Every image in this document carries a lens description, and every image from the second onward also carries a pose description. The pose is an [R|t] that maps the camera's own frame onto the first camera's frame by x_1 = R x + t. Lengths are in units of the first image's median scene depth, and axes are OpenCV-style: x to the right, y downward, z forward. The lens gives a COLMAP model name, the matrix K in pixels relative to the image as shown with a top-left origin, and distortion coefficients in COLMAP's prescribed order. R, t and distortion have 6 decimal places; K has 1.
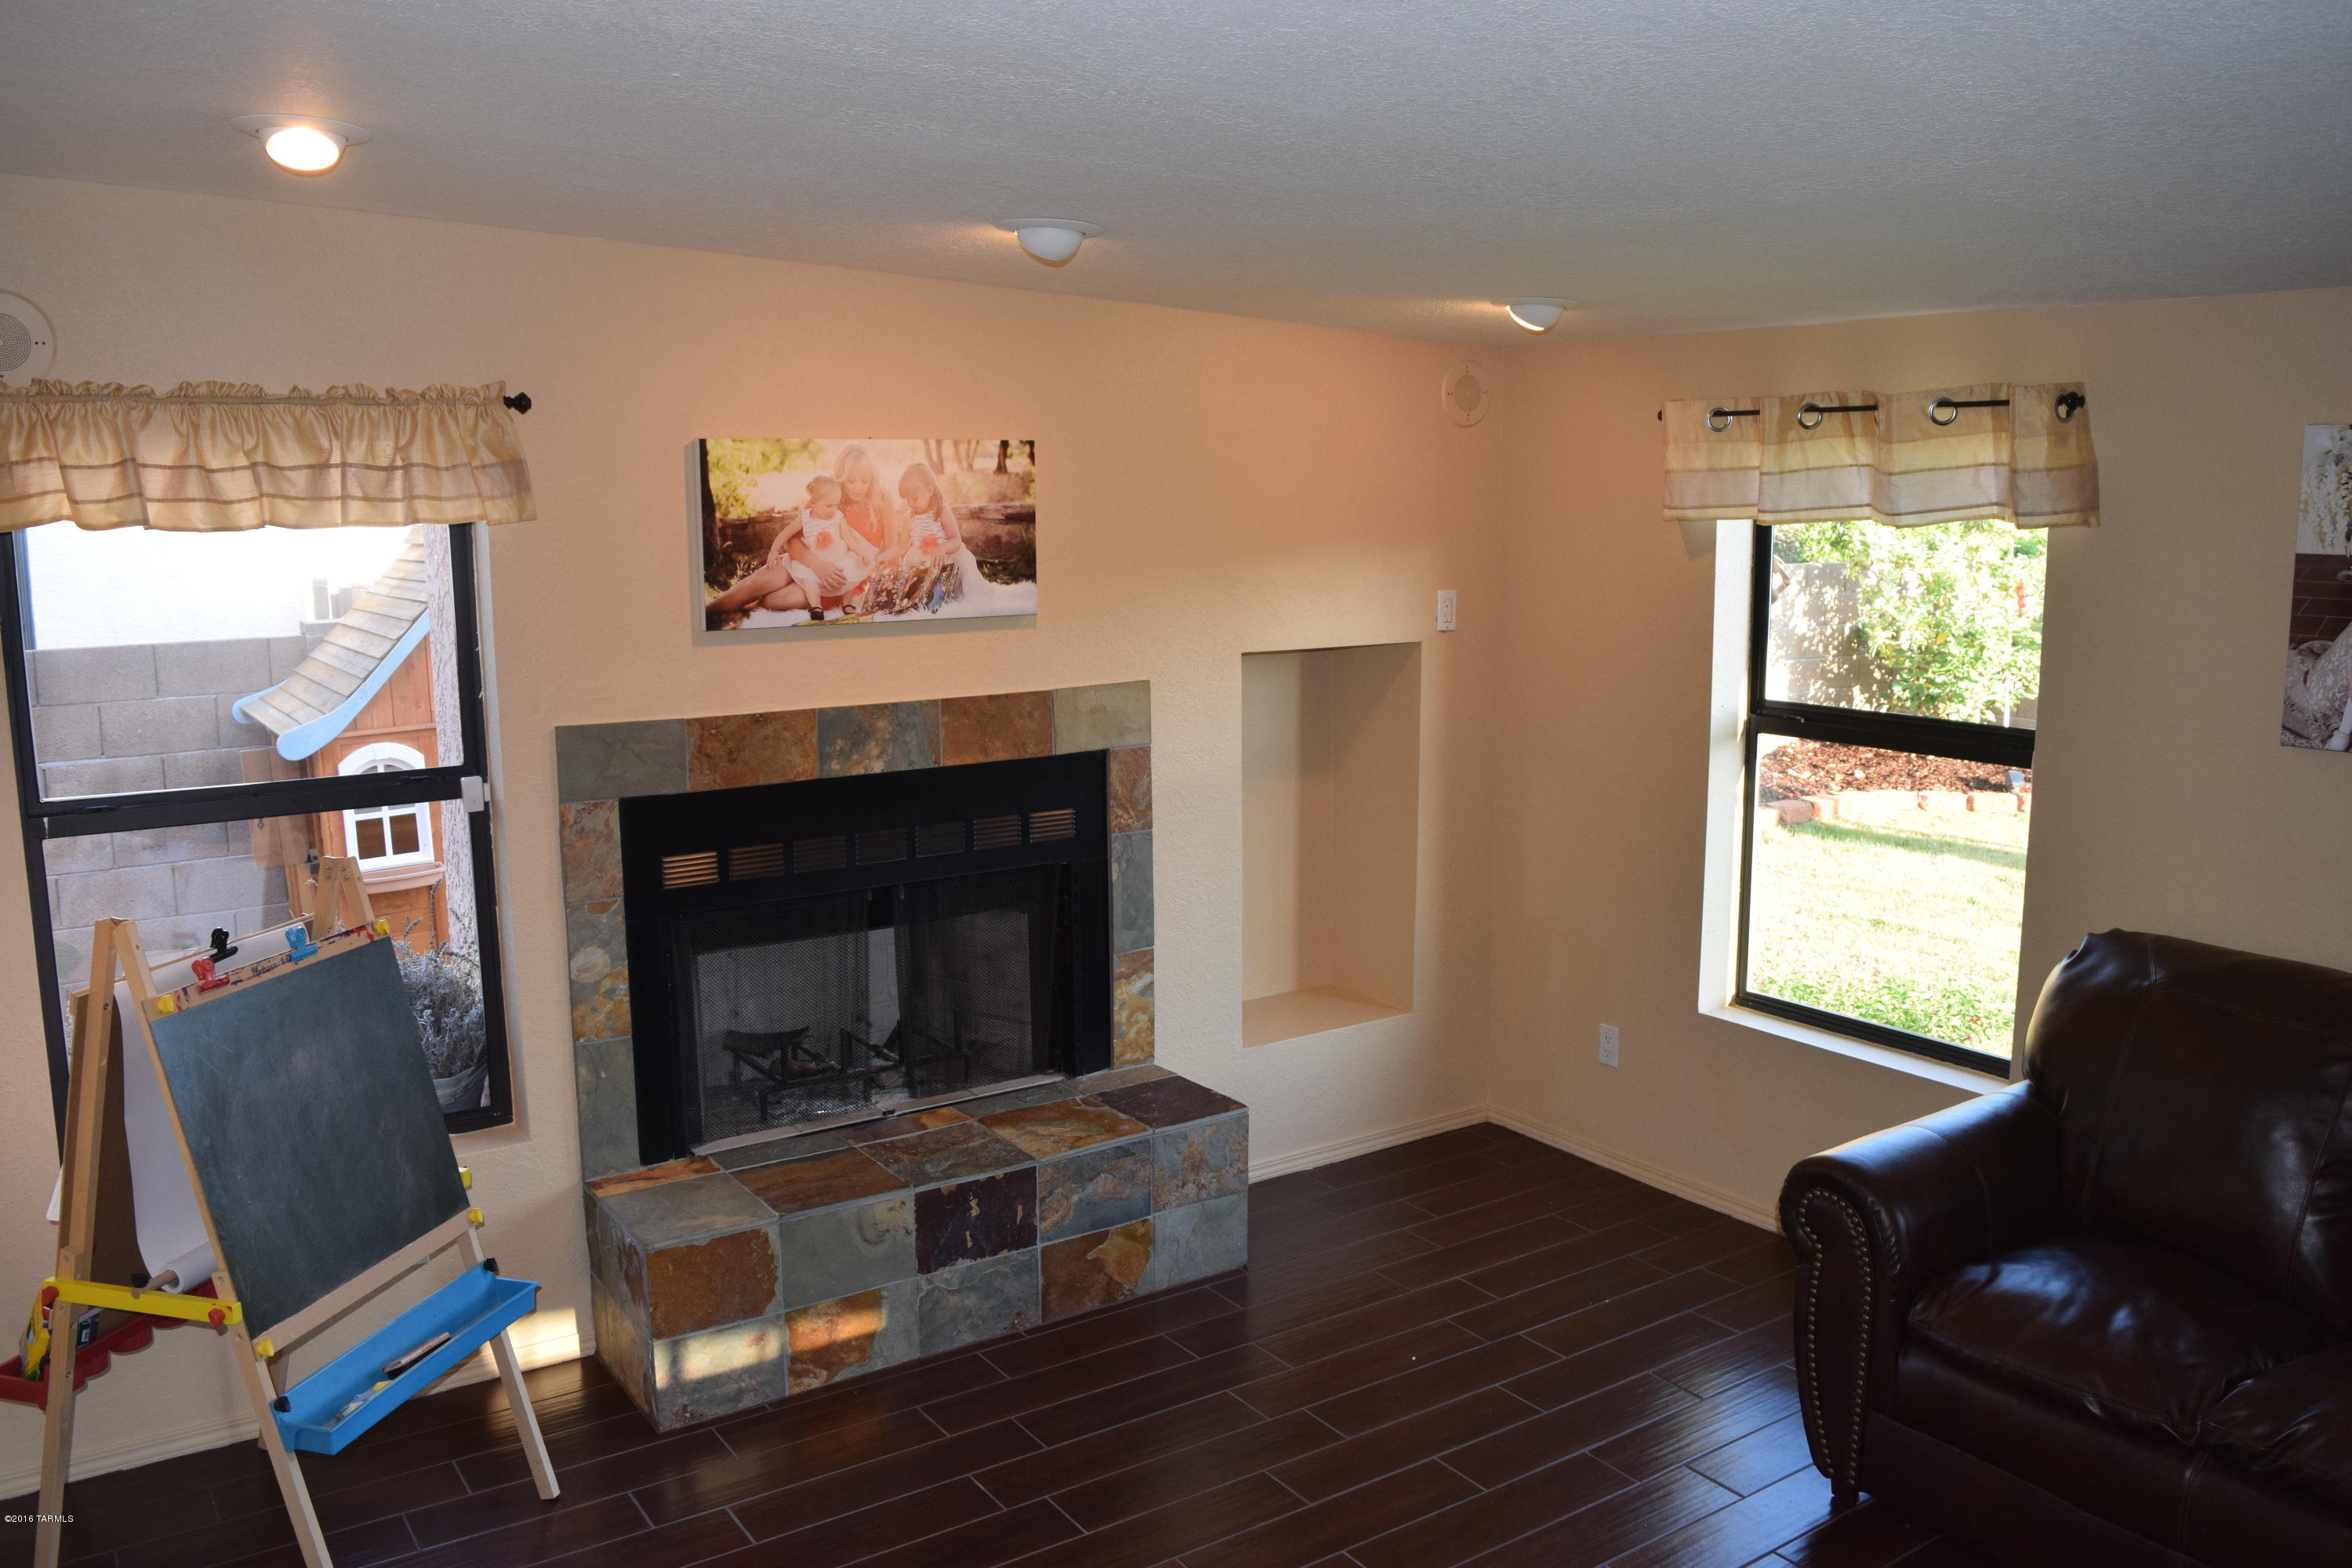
lens RADIAL K [[1845.6, 0, 1184.3], [0, 1845.6, 781.2], [0, 0, 1]] dist [-0.091404, 0.018682]
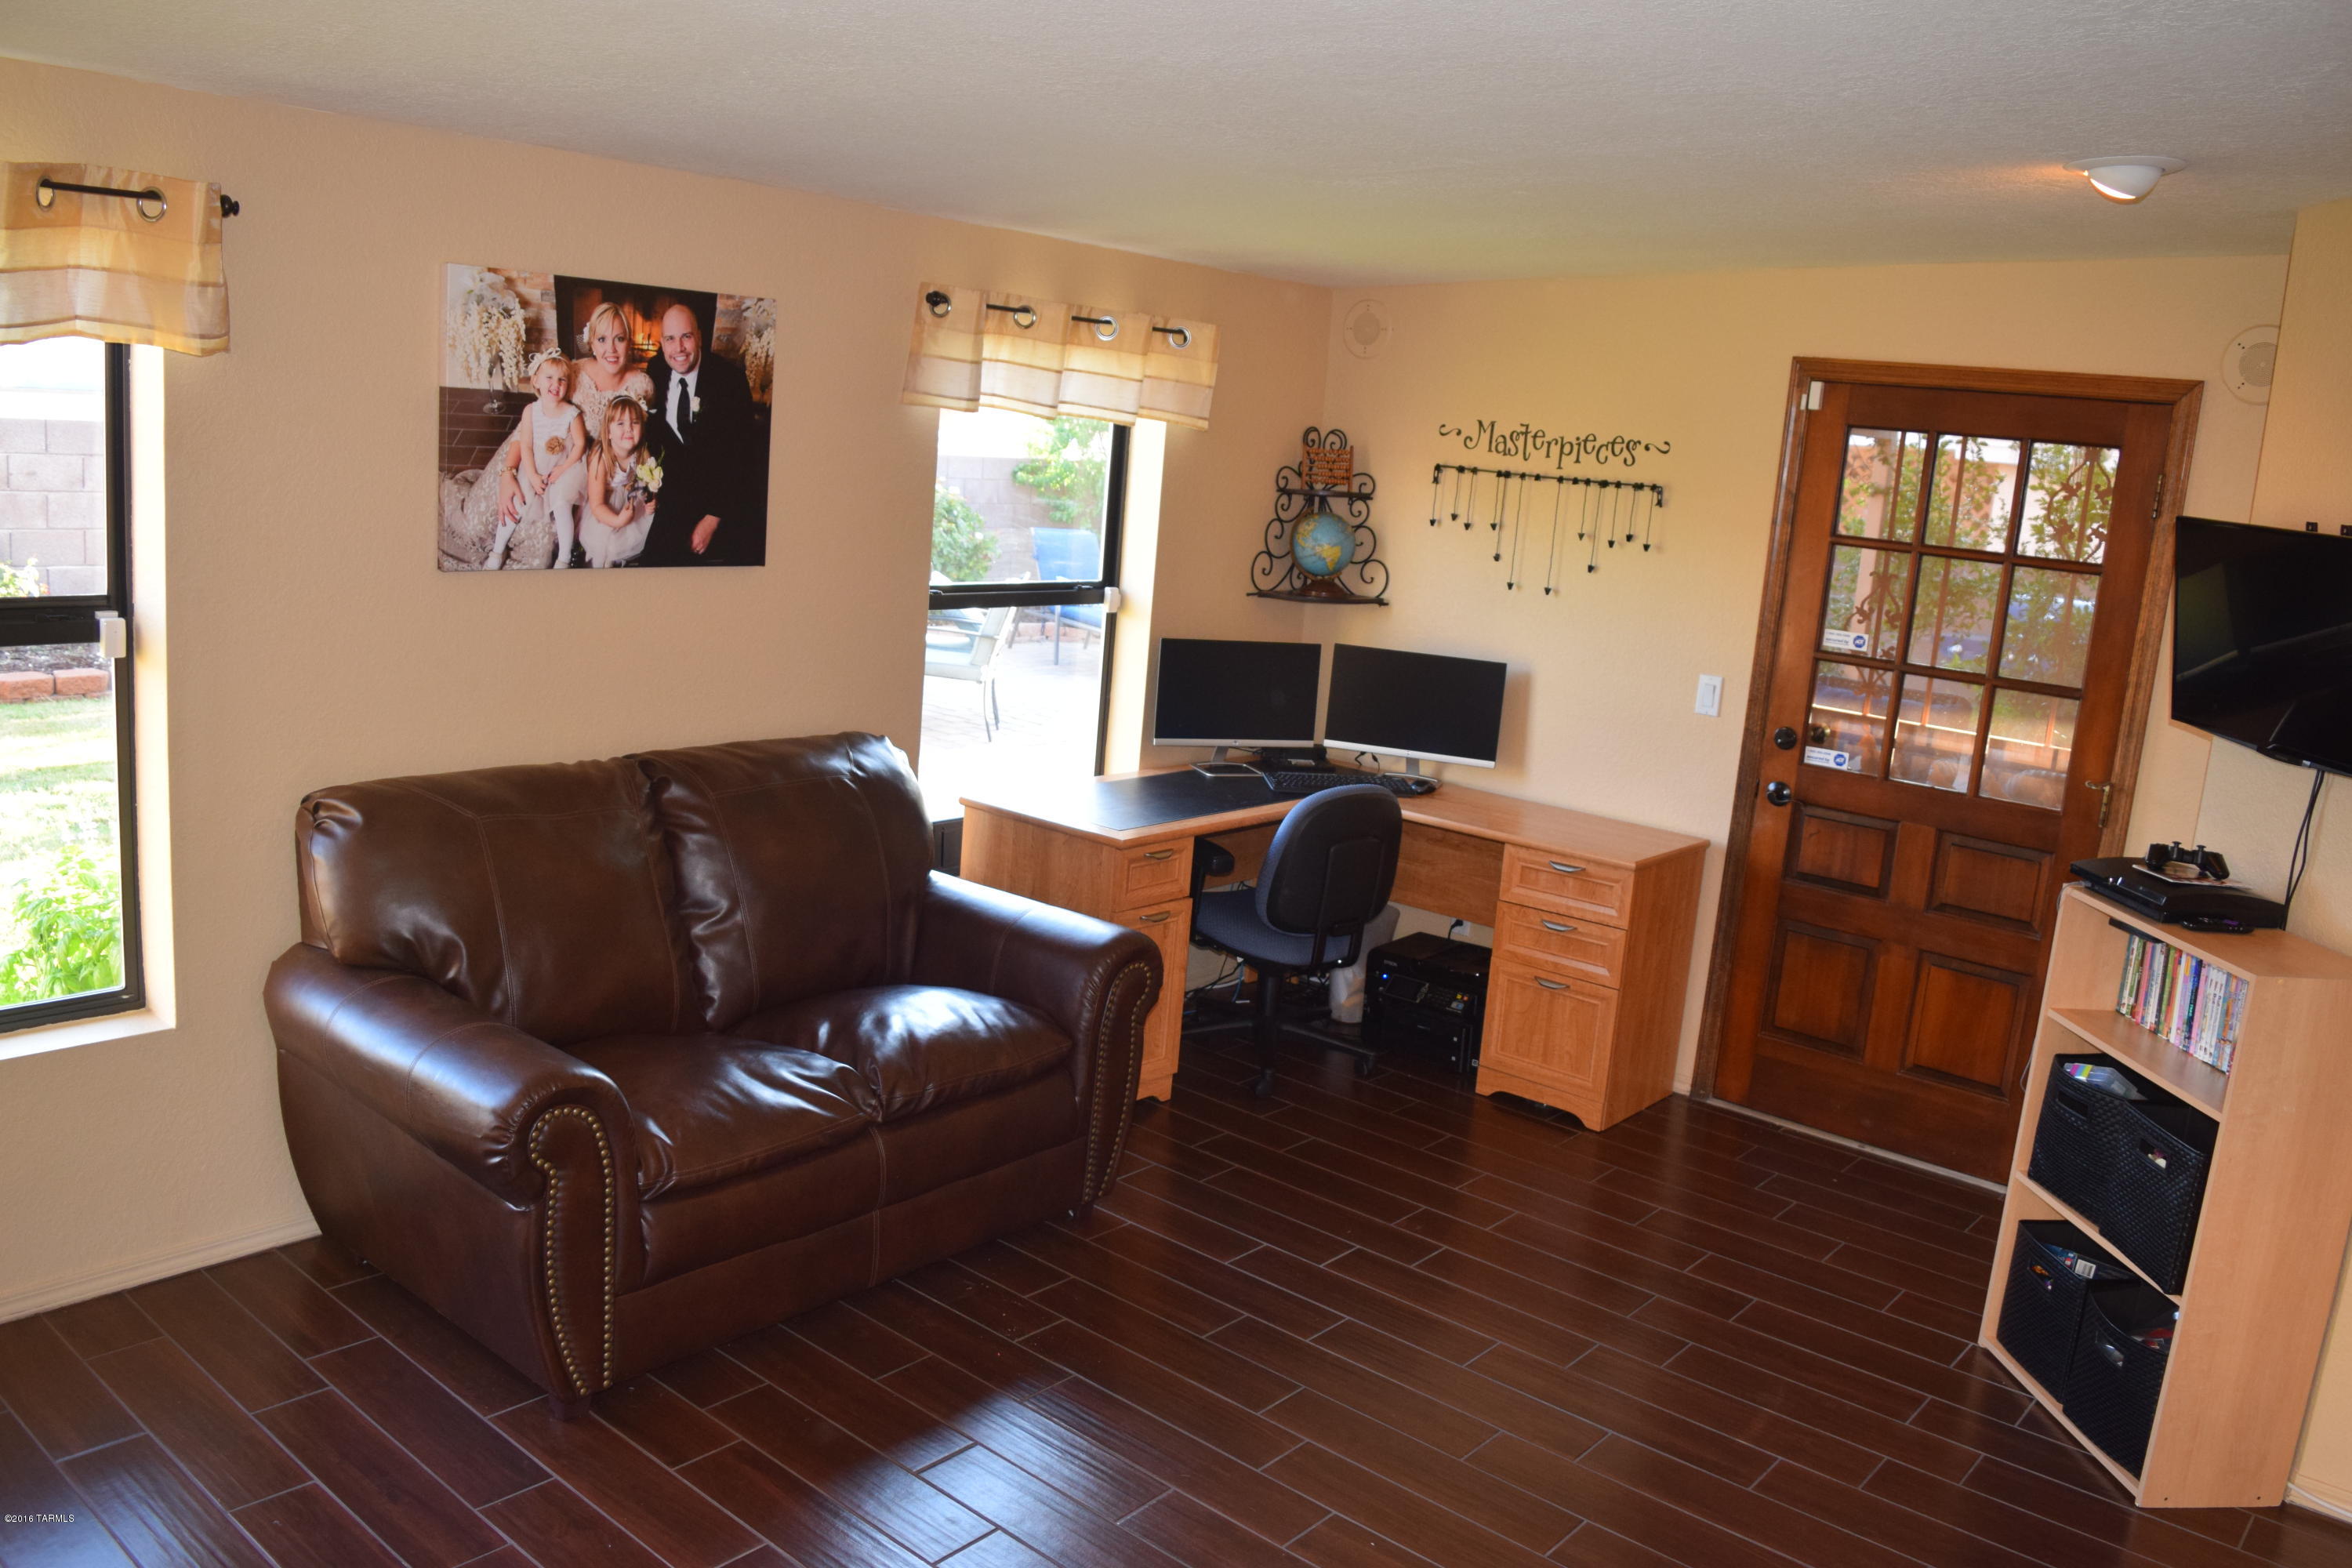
lens RADIAL K [[1845.6, 0, 1184.3], [0, 1845.6, 781.2], [0, 0, 1]] dist [-0.091404, 0.018682]
pose [[-0.275490, -0.210539, 0.937965, -0.543816], [0.066048, 0.969270, 0.236965, -0.127697], [-0.959032, 0.127232, -0.253119, 0.889334]]
